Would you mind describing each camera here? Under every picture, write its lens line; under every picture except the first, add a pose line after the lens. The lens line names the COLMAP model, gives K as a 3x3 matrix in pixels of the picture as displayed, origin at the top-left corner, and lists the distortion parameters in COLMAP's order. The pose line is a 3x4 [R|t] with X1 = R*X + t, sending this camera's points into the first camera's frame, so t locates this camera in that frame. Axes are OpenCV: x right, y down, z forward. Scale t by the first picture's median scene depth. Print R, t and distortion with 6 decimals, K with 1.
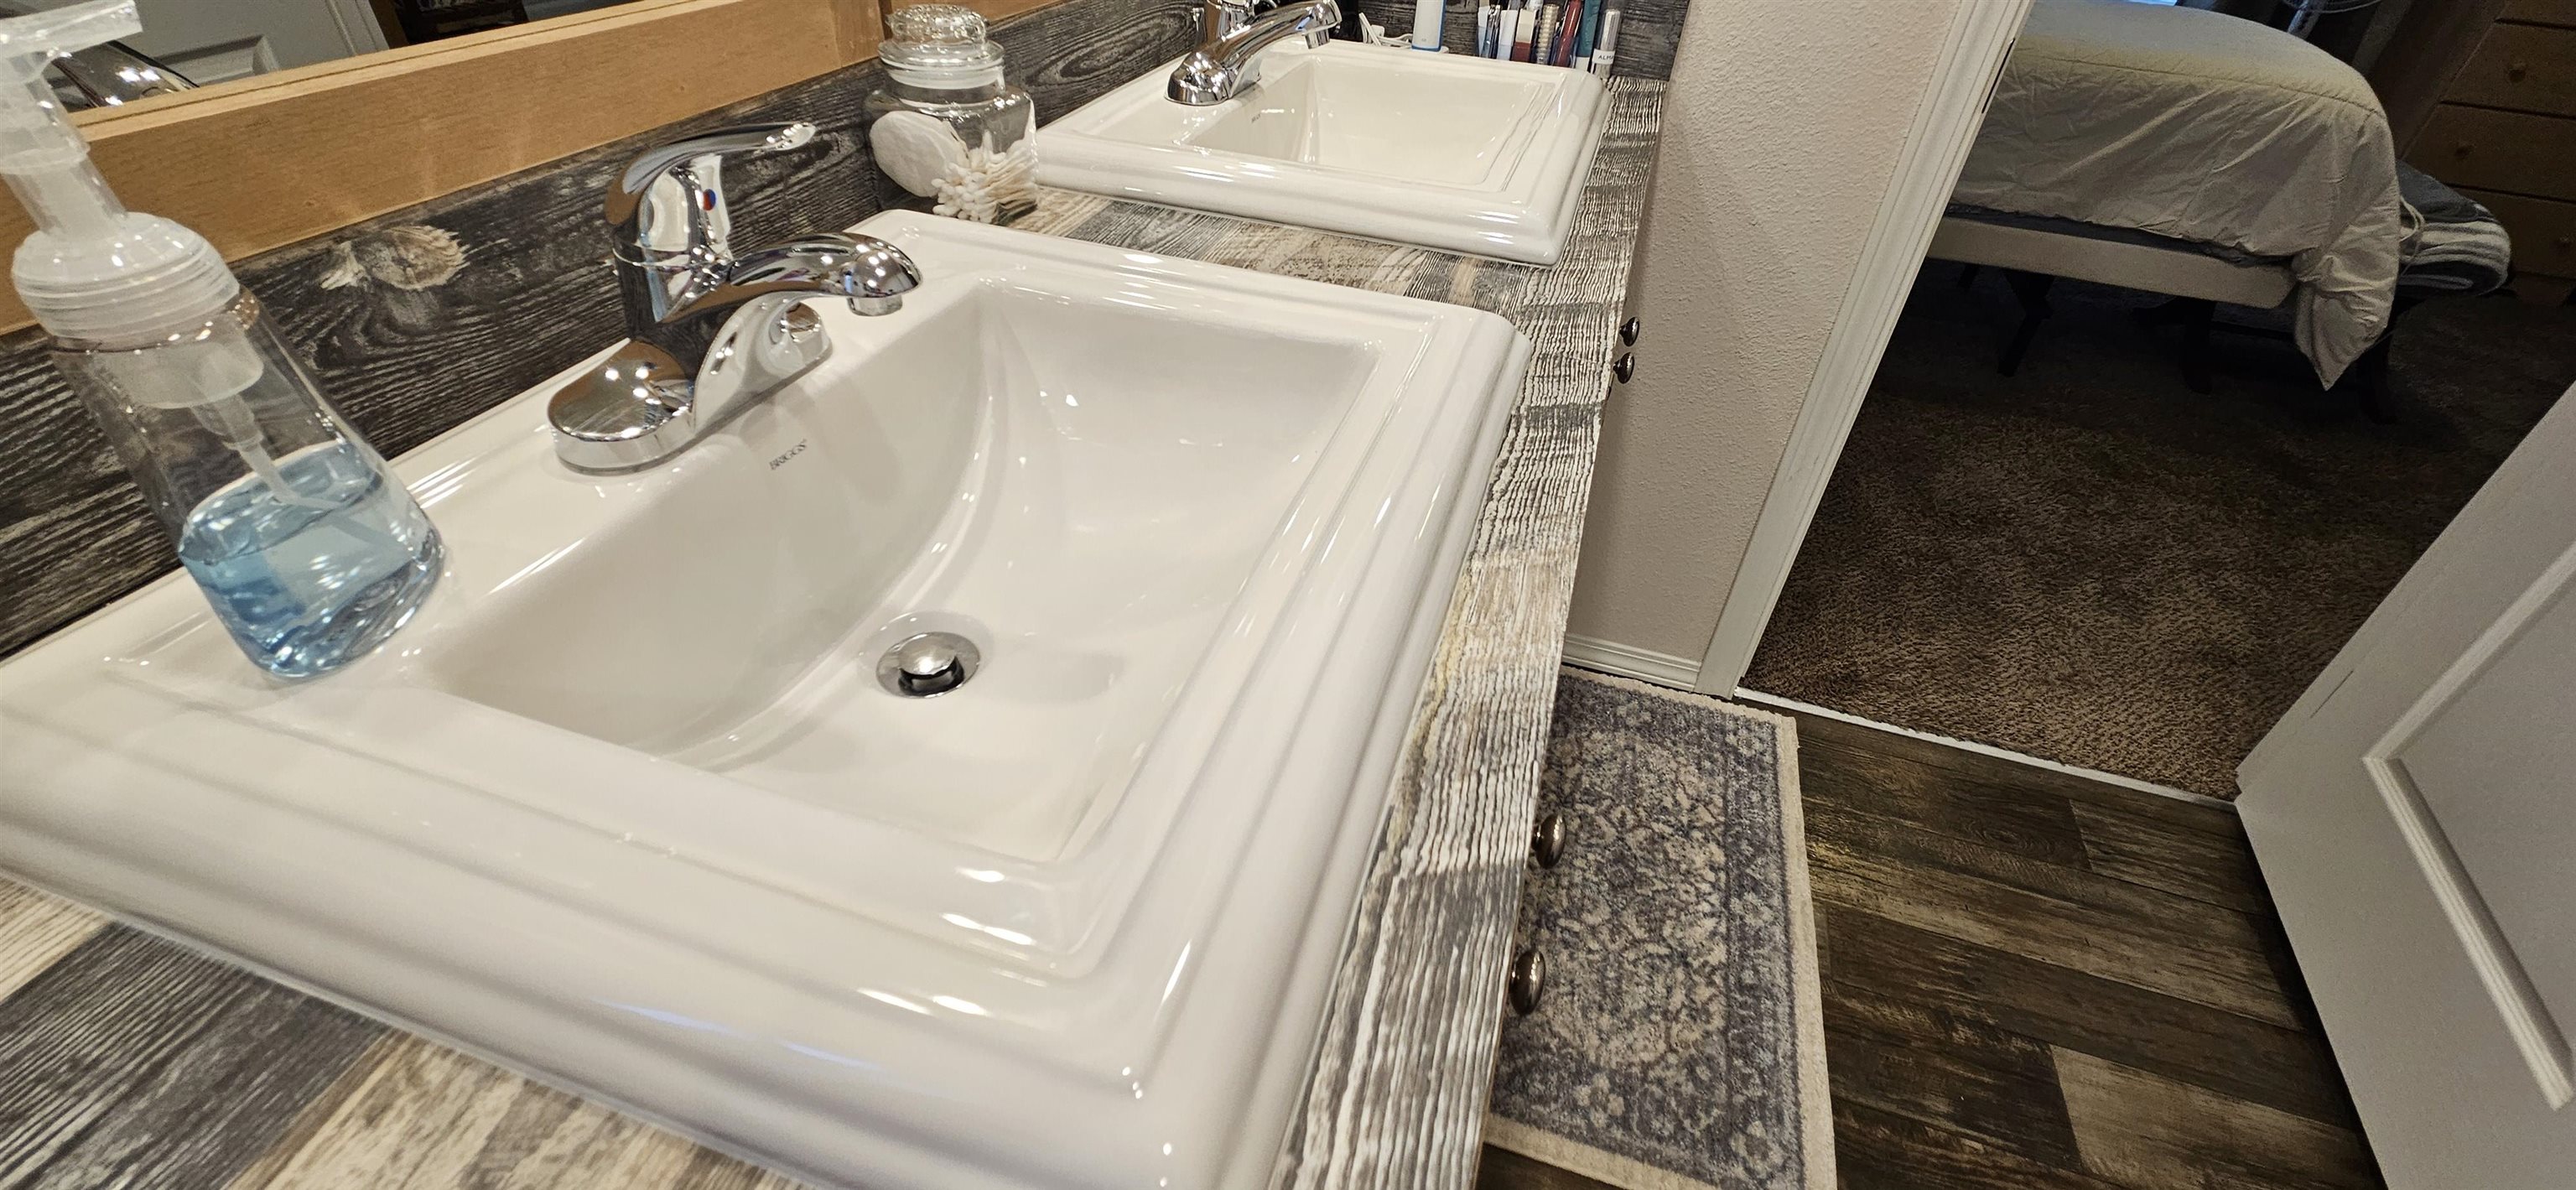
lens RADIAL K [[1053.0, 0, 1292.6], [0, 1053.0, 594.8], [0, 0, 1]] dist [0.001858, 0.000623]
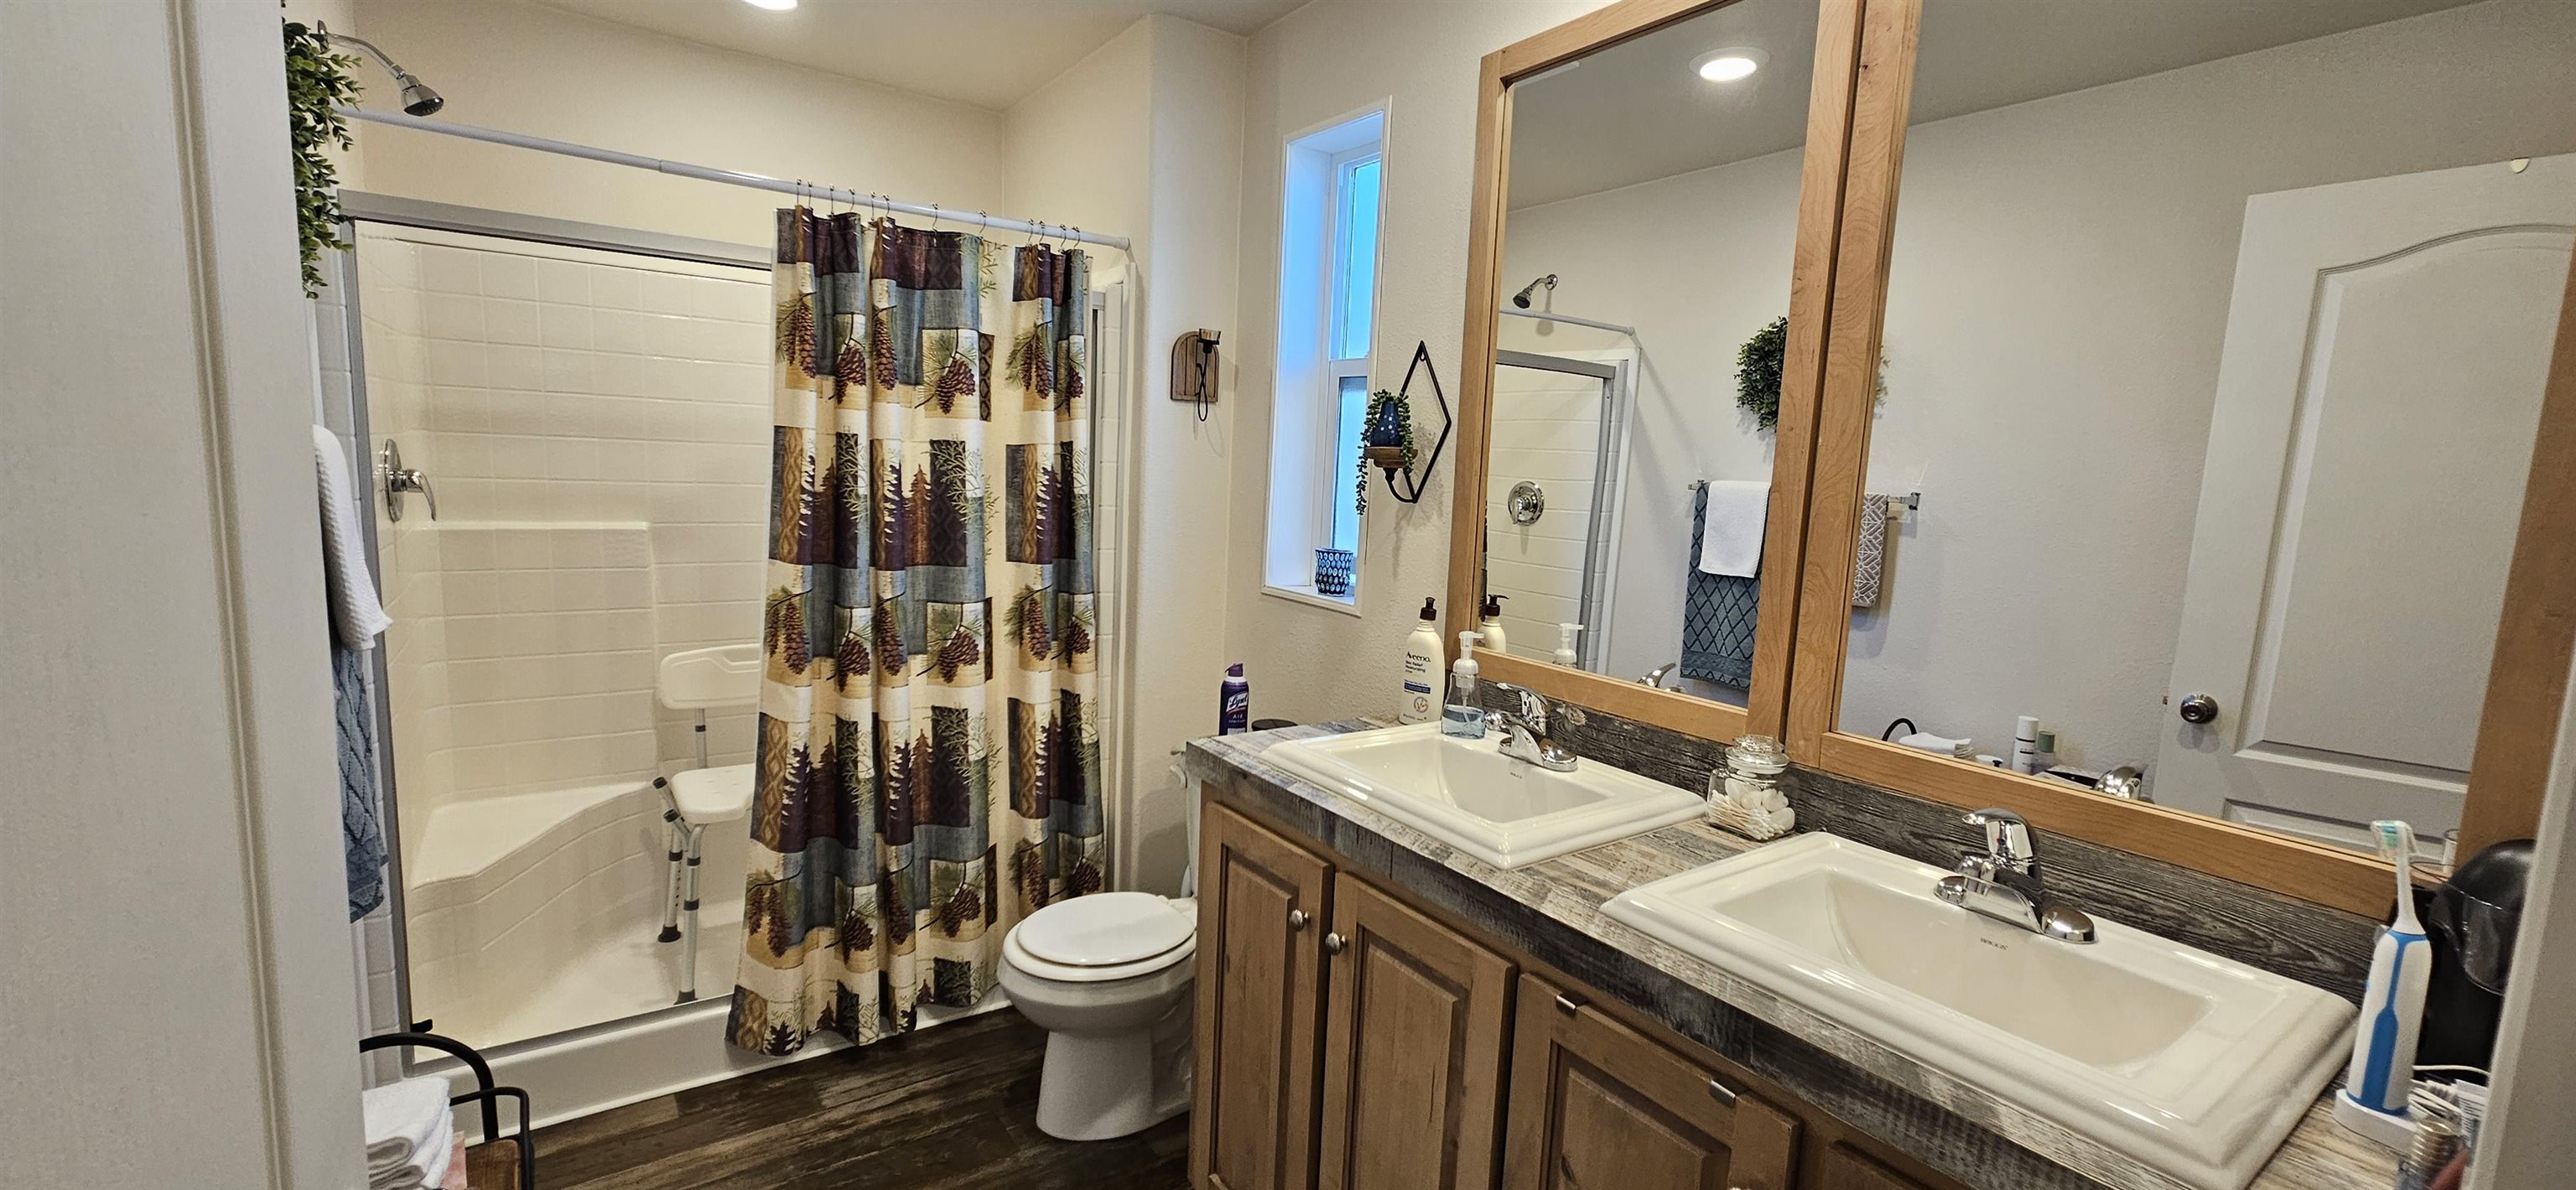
lens RADIAL K [[1053.0, 0, 1296.2], [0, 1053.0, 610.3], [0, 0, 1]] dist [0.001858, 0.000623]
pose [[-0.611291, 0.025450, -0.790997, 2.712208], [-0.548840, 0.706451, 0.446880, -1.685331], [0.570174, 0.707304, -0.417879, 1.691380]]
